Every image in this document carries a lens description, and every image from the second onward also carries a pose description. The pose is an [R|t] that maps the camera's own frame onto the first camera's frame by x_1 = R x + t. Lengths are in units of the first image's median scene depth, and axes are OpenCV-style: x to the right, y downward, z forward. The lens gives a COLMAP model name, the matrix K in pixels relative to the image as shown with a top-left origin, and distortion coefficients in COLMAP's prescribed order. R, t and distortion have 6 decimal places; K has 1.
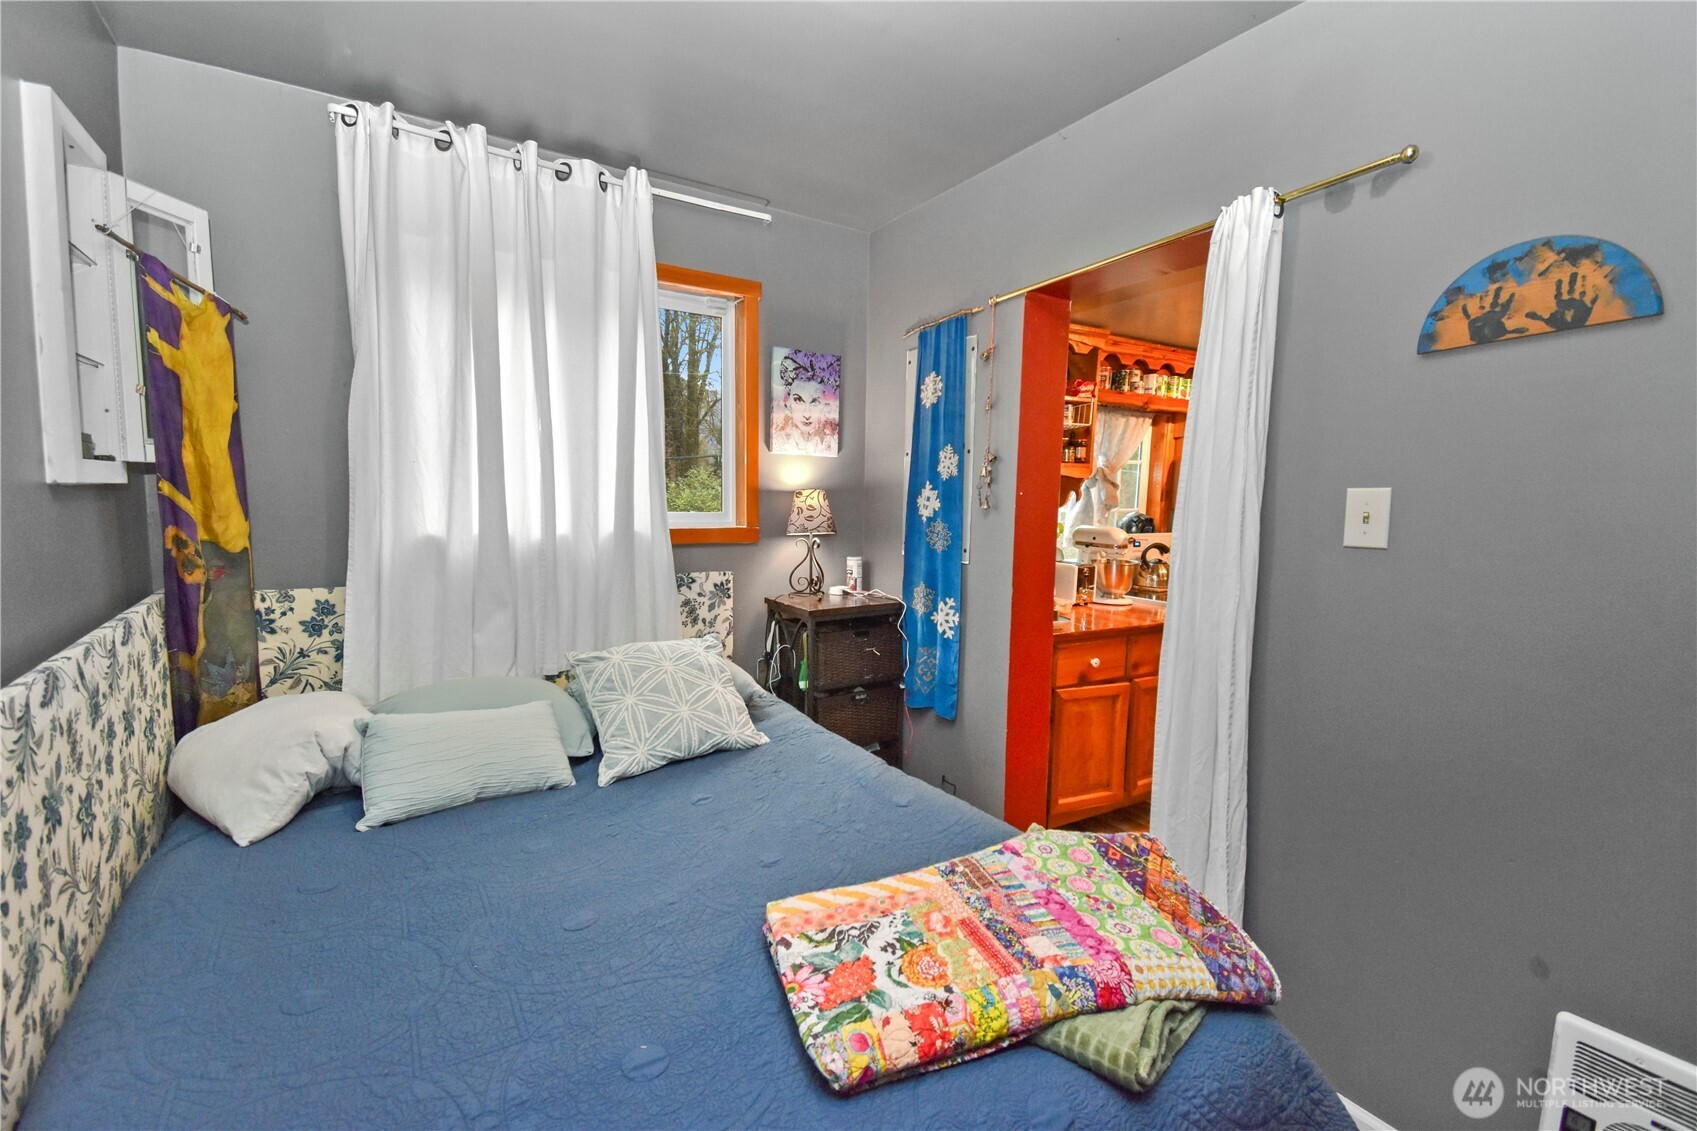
lens RADIAL K [[728.4, 0, 846.9], [0, 728.4, 559.4], [0, 0, 1]] dist [0.077046, -0.040221]
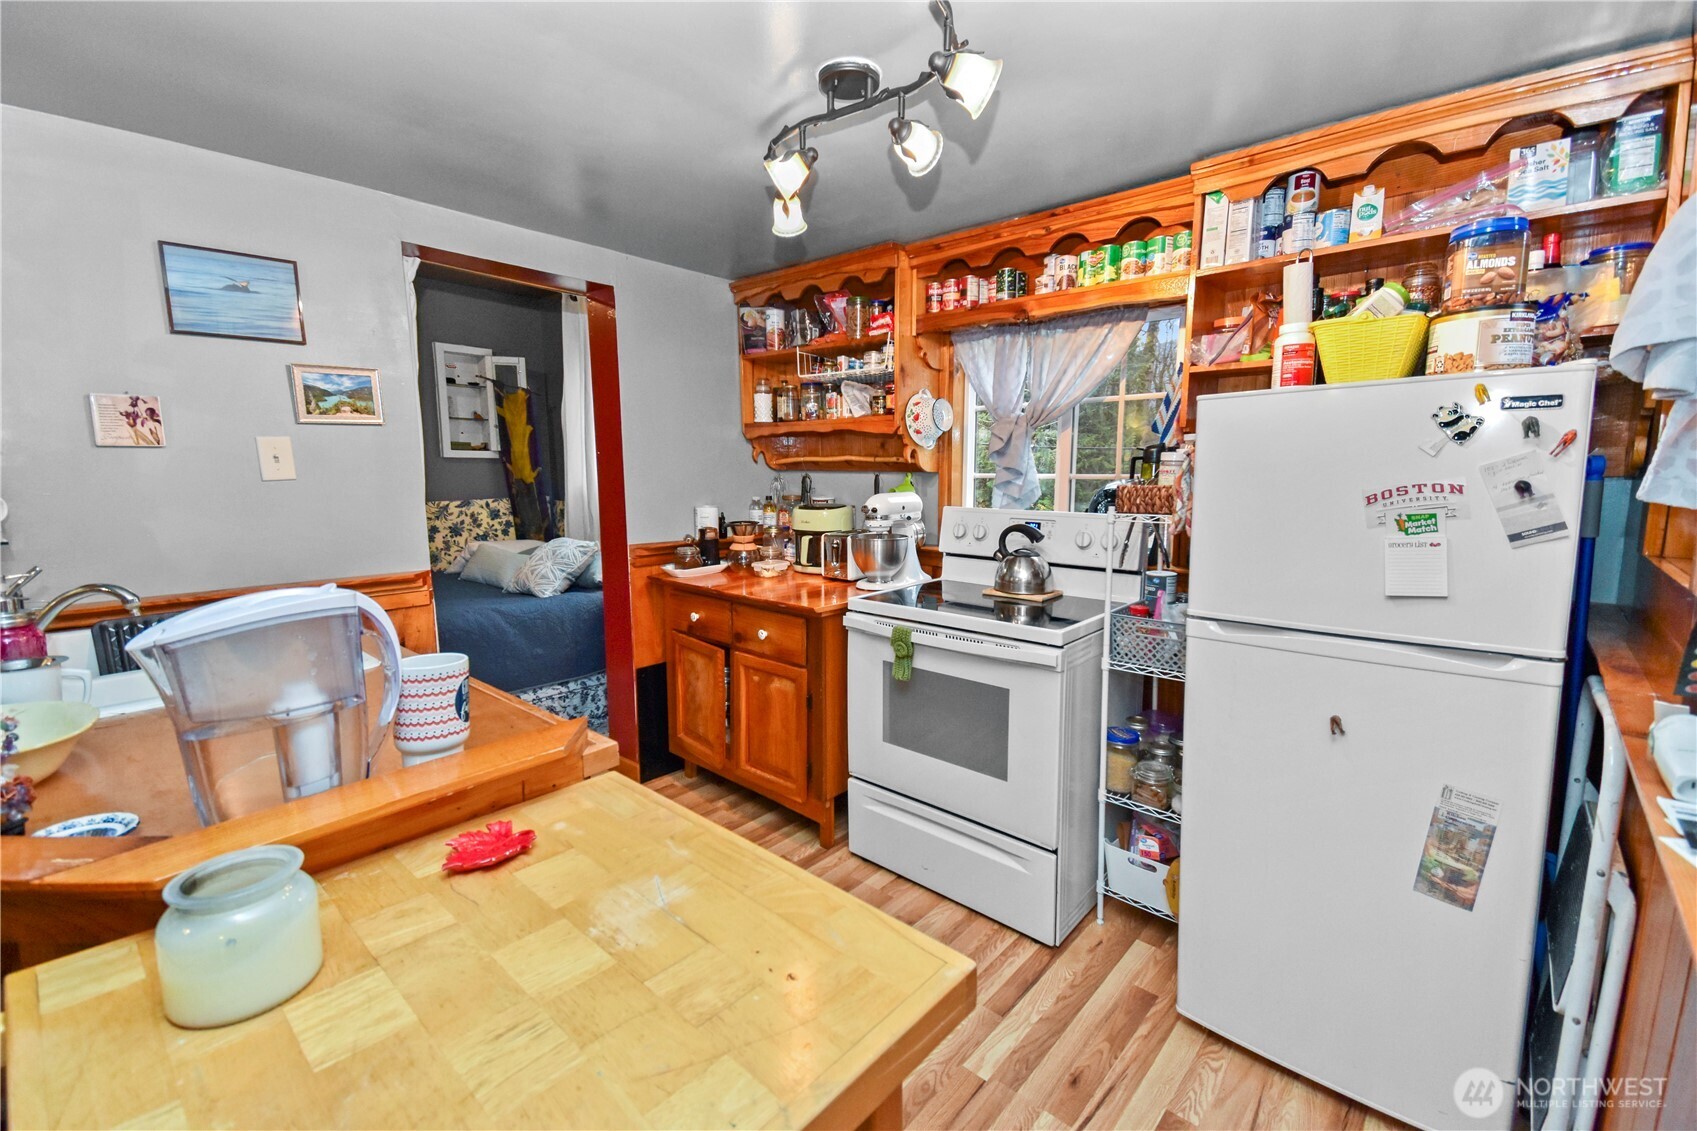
lens RADIAL K [[728.4, 0, 846.9], [0, 728.4, 559.4], [0, 0, 1]] dist [0.077046, -0.040221]
pose [[0.271930, 0.103369, -0.956749, 1.000244], [-0.089118, 0.992647, 0.081918, -0.030163], [0.958182, 0.062987, 0.279143, 0.668139]]
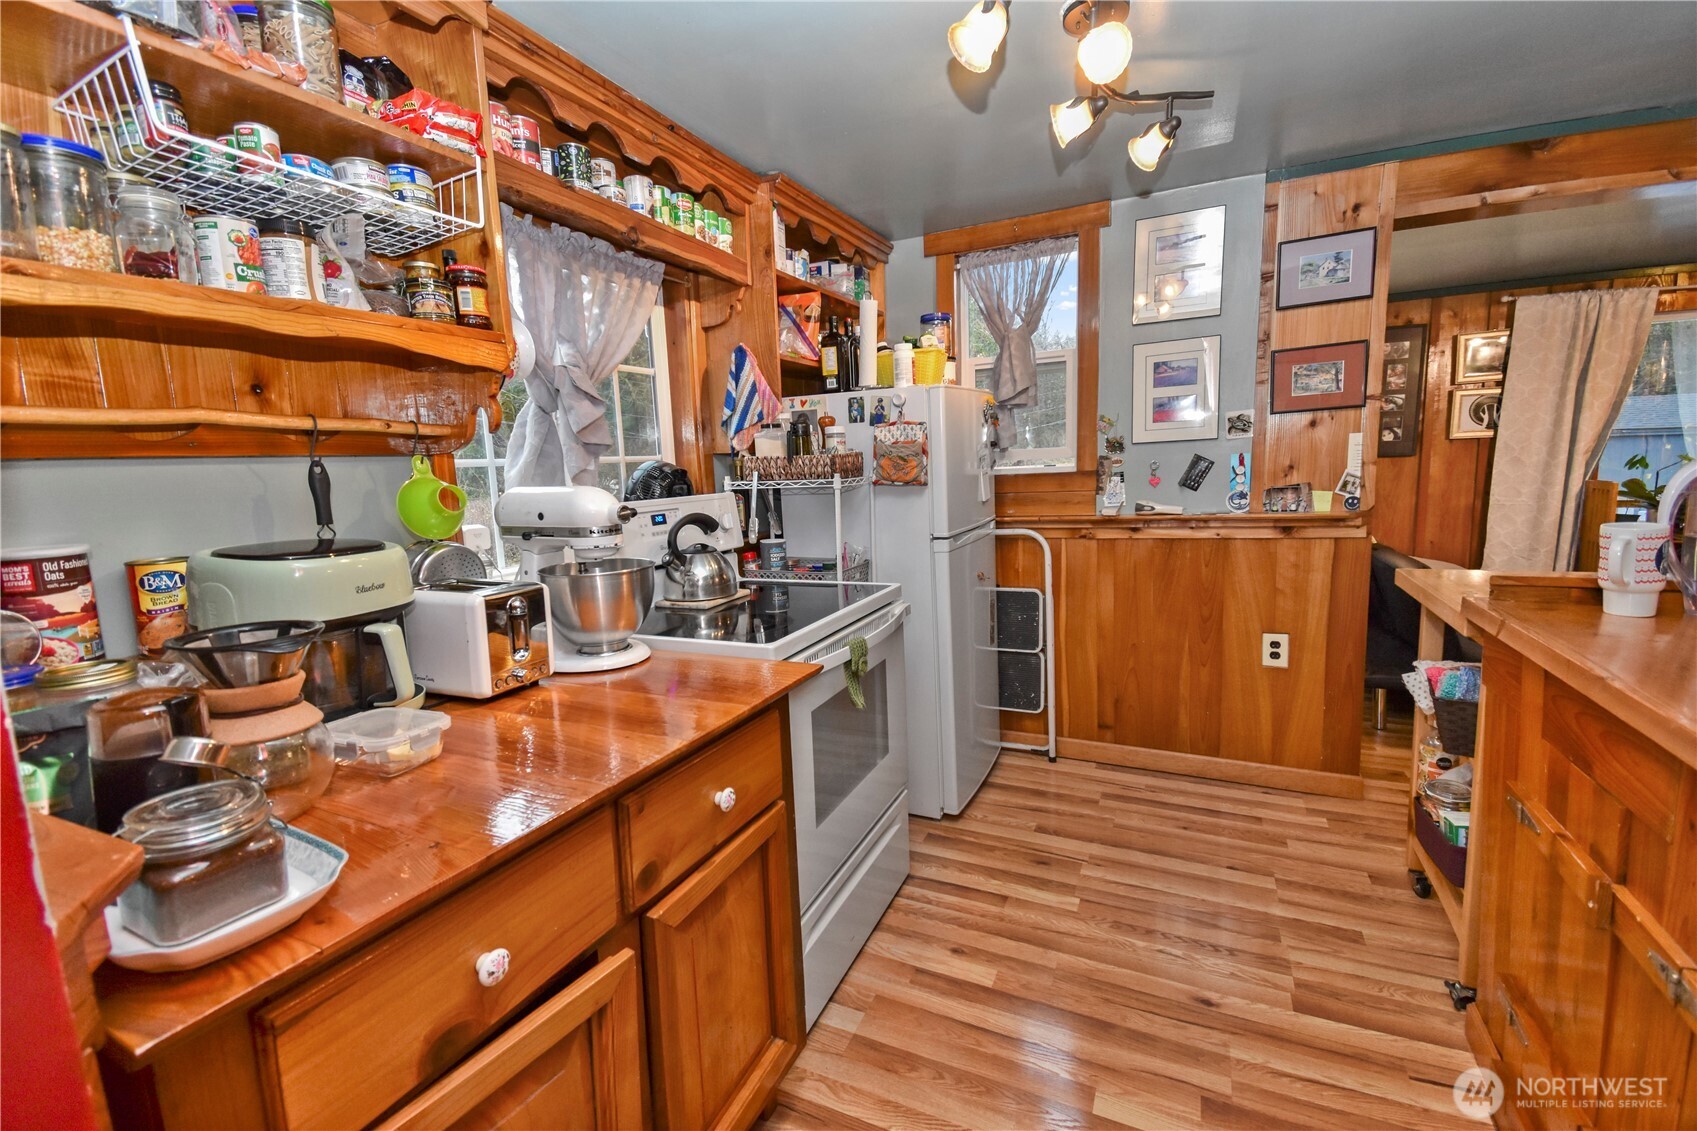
lens RADIAL K [[728.4, 0, 846.9], [0, 728.4, 559.4], [0, 0, 1]] dist [0.077046, -0.040221]
pose [[0.840456, -0.130935, 0.525822, 0.235639], [0.115669, 0.991352, 0.061976, -0.009482], [-0.529390, 0.008733, 0.848334, 0.505116]]
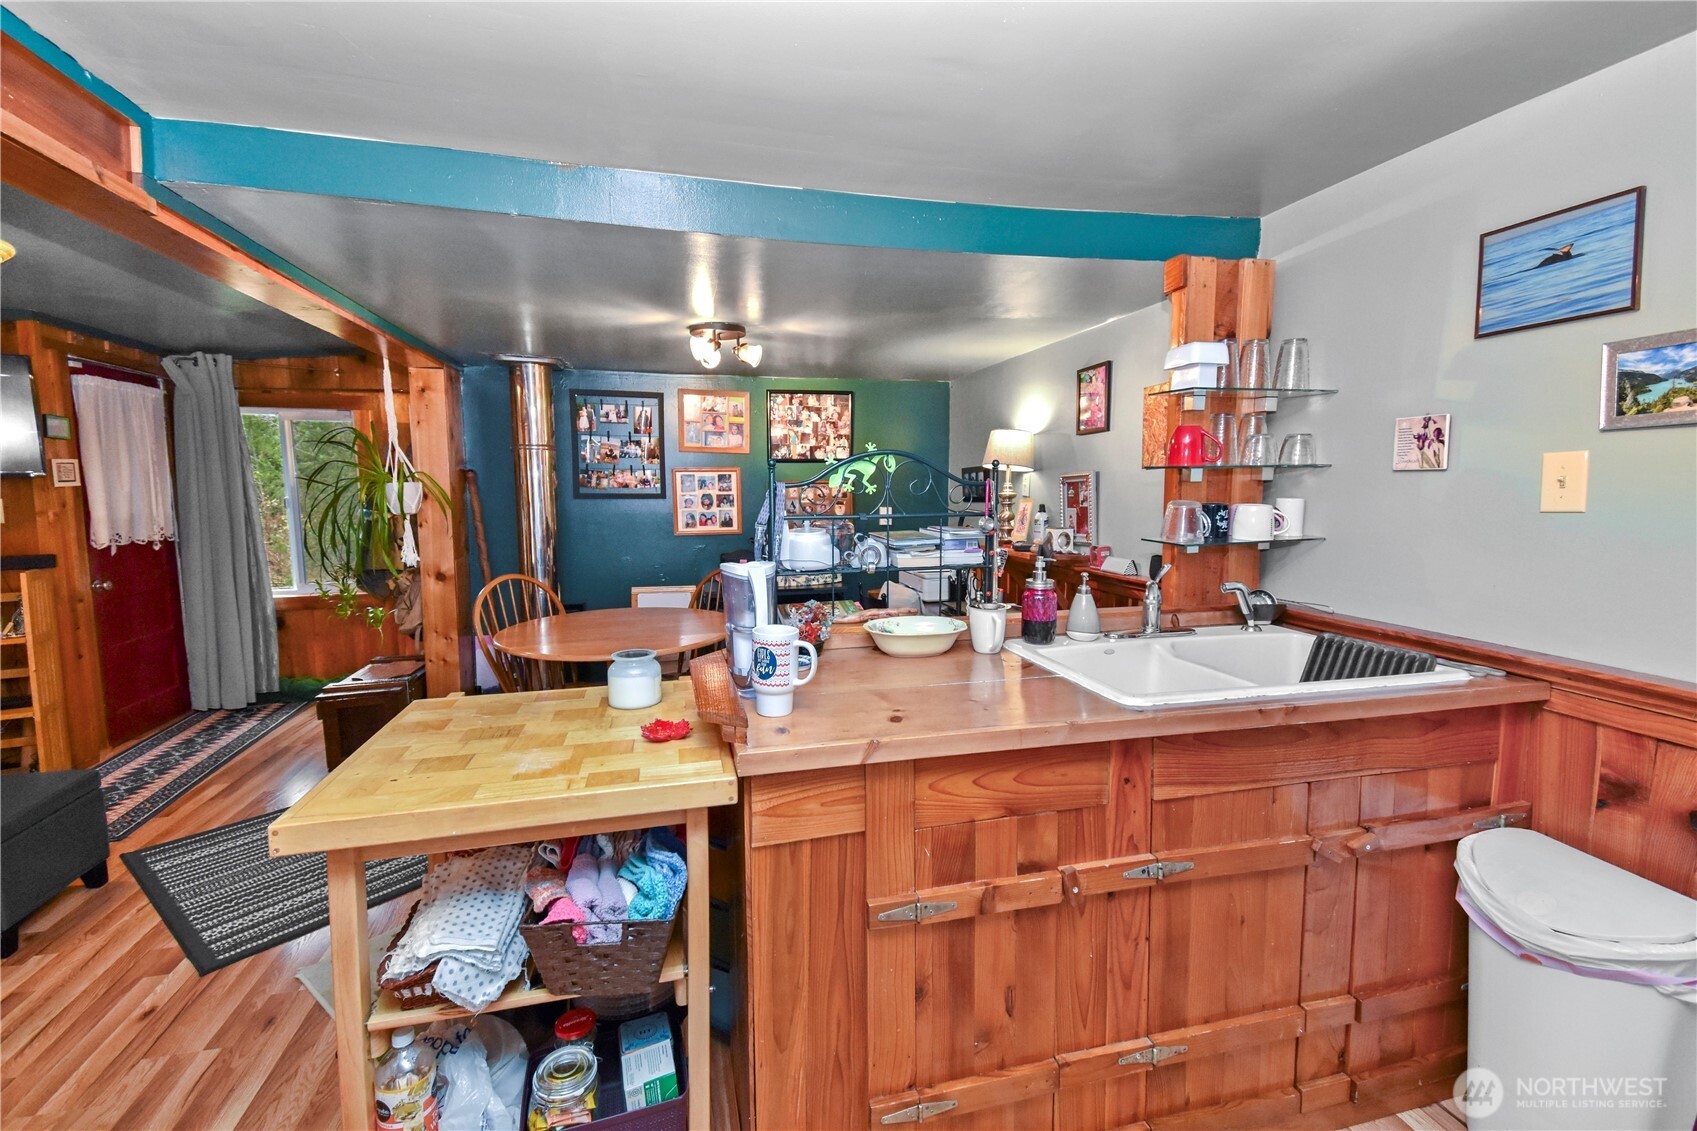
lens RADIAL K [[728.4, 0, 846.9], [0, 728.4, 559.4], [0, 0, 1]] dist [0.077046, -0.040221]
pose [[-0.948779, -0.054841, 0.311143, 0.583707], [0.011871, 0.977936, 0.208566, -0.069051], [-0.315716, 0.201576, -0.927195, 0.913278]]
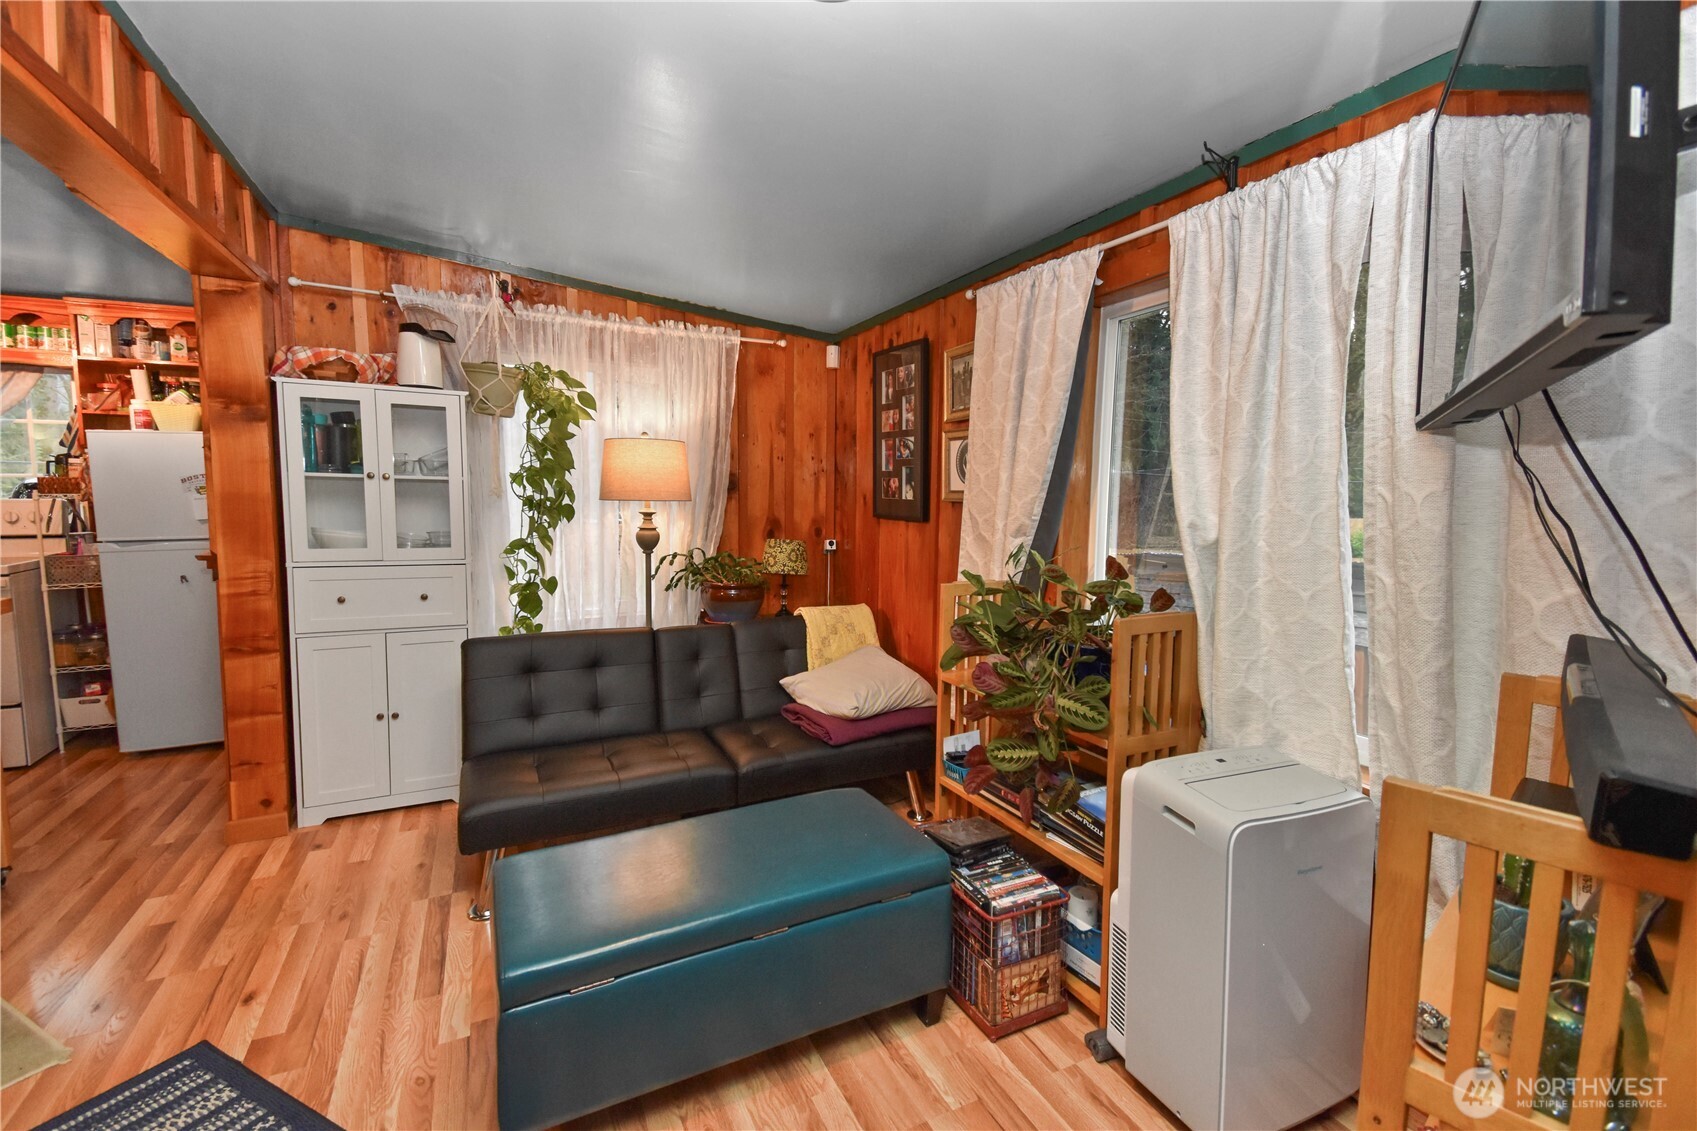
lens RADIAL K [[728.4, 0, 846.9], [0, 728.4, 559.4], [0, 0, 1]] dist [0.077046, -0.040221]
pose [[0.993350, -0.004869, -0.115031, 1.598681], [0.003586, 0.999929, -0.011364, 0.054363], [0.115078, 0.010876, 0.993297, 0.220710]]
